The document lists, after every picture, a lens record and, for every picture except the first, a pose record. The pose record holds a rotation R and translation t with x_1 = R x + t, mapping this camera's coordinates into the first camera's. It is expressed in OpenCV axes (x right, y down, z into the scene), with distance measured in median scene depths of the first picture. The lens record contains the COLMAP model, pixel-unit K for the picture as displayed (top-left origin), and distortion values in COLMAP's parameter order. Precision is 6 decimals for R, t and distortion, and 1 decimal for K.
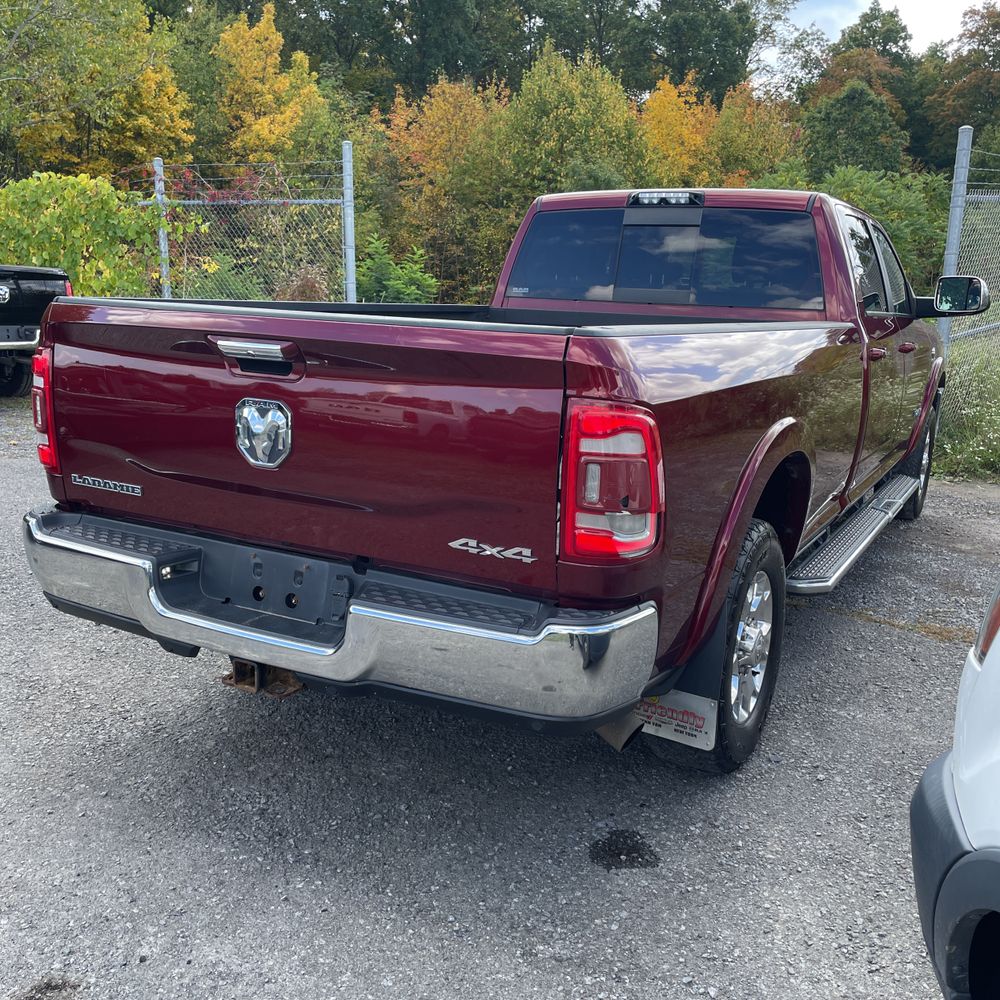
lens RADIAL K [[1030.9, 0, 520.7], [0, 1030.9, 503.6], [0, 0, 1]] dist [0.030135, 0.000000]
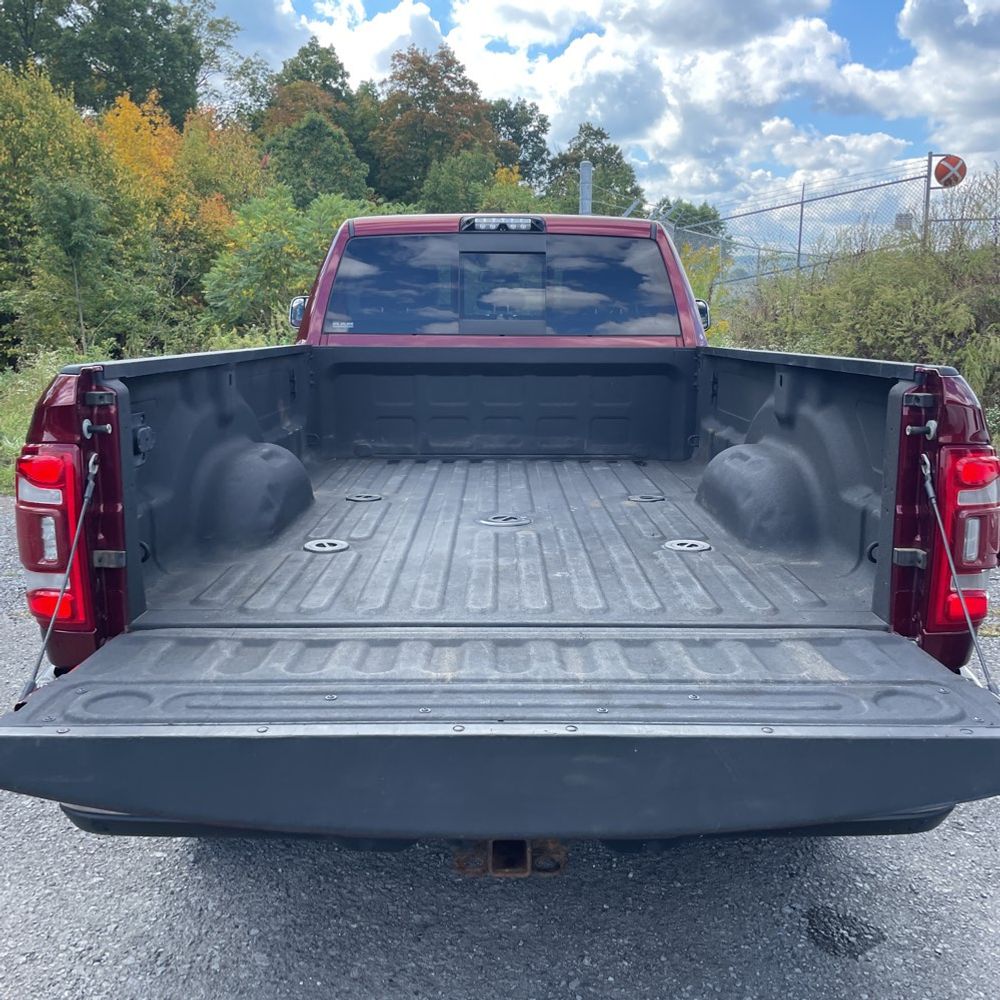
lens RADIAL K [[1030.9, 0, 505.9], [0, 1030.9, 500.5], [0, 0, 1]] dist [0.030135, 0.000000]
pose [[0.875907, -0.115437, 0.468467, -0.047563], [0.127297, 0.991844, 0.006392, -0.007506], [-0.465384, 0.054036, 0.883458, 0.026635]]
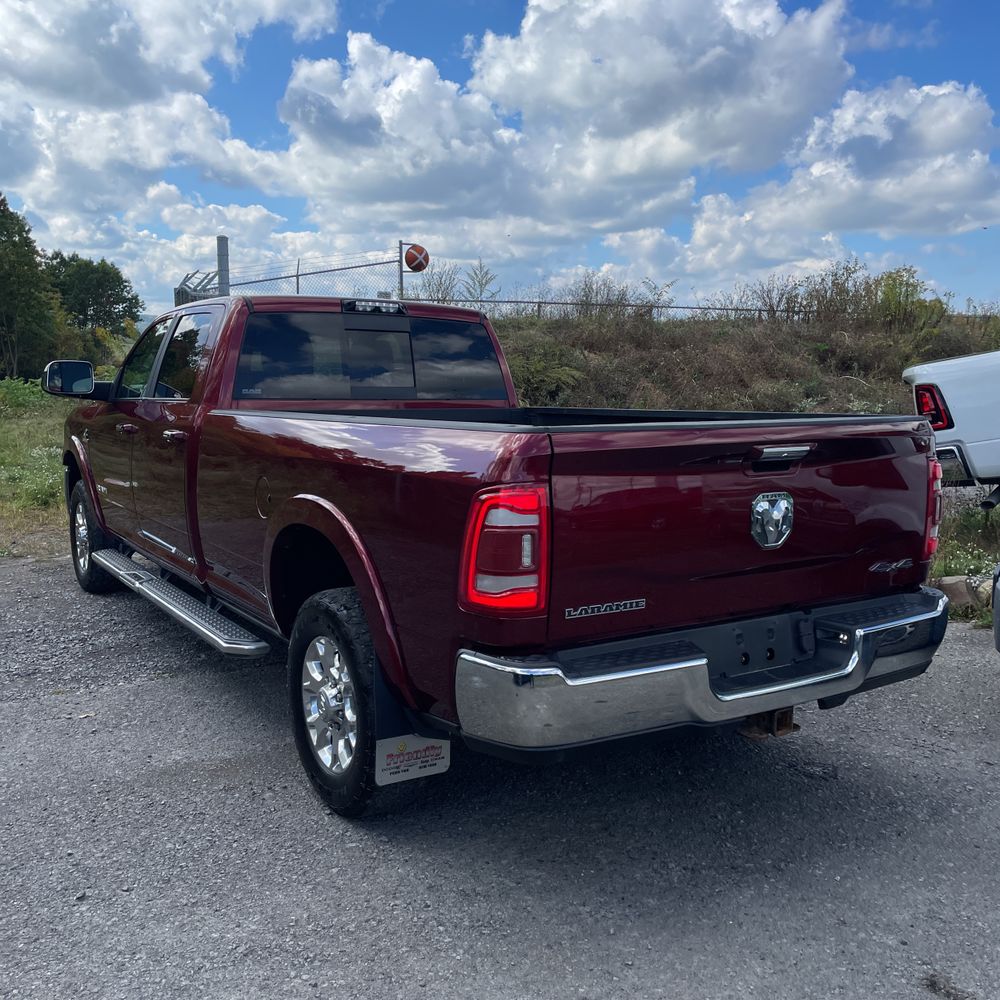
lens RADIAL K [[1030.9, 0, 495.5], [0, 1030.9, 510.1], [0, 0, 1]] dist [0.030135, 0.000000]
pose [[0.478506, -0.139449, 0.866941, -0.116300], [0.191702, 0.980083, 0.051838, -0.016345], [-0.856903, 0.141389, 0.495708, 0.052976]]
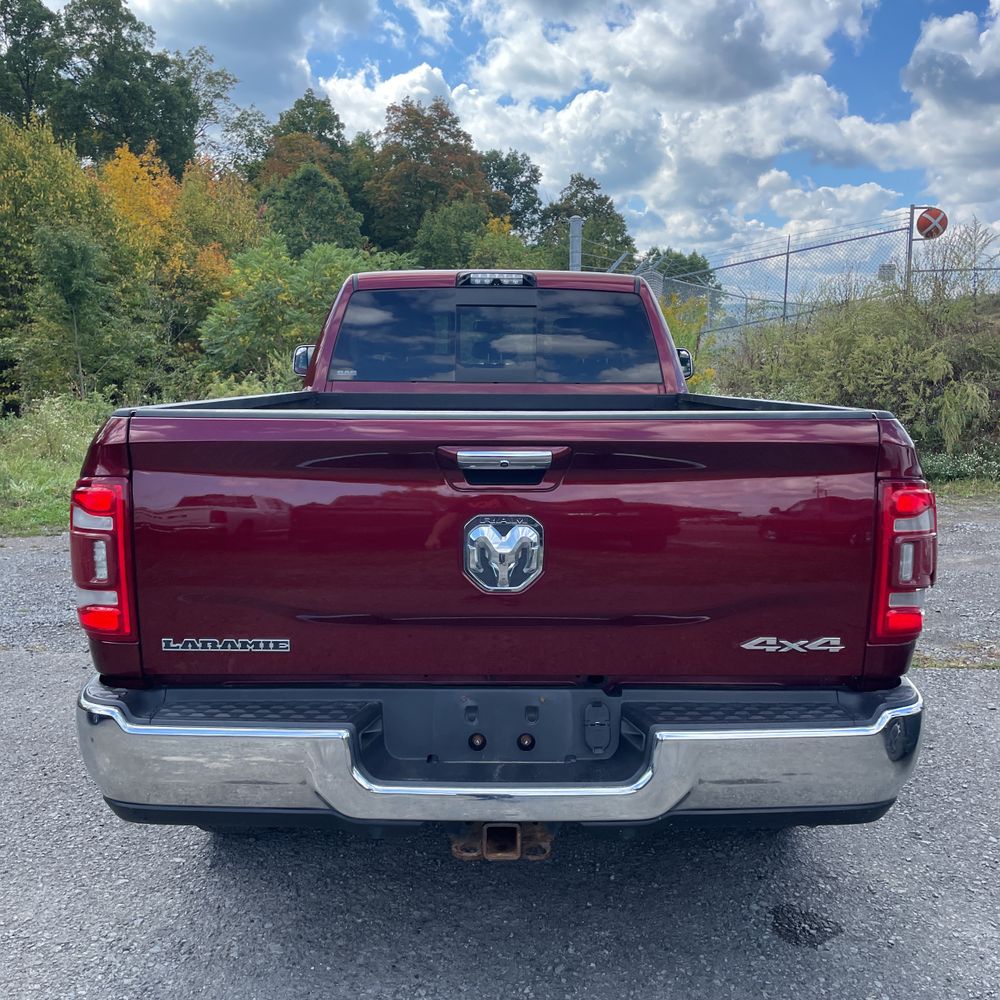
lens RADIAL K [[1030.9, 0, 498.7], [0, 1030.9, 520.3], [0, 0, 1]] dist [0.030135, 0.000000]
pose [[0.875724, -0.101823, 0.471953, -0.051816], [0.125337, 0.991941, -0.018557, -0.006329], [-0.466260, 0.075404, 0.881429, 0.019120]]
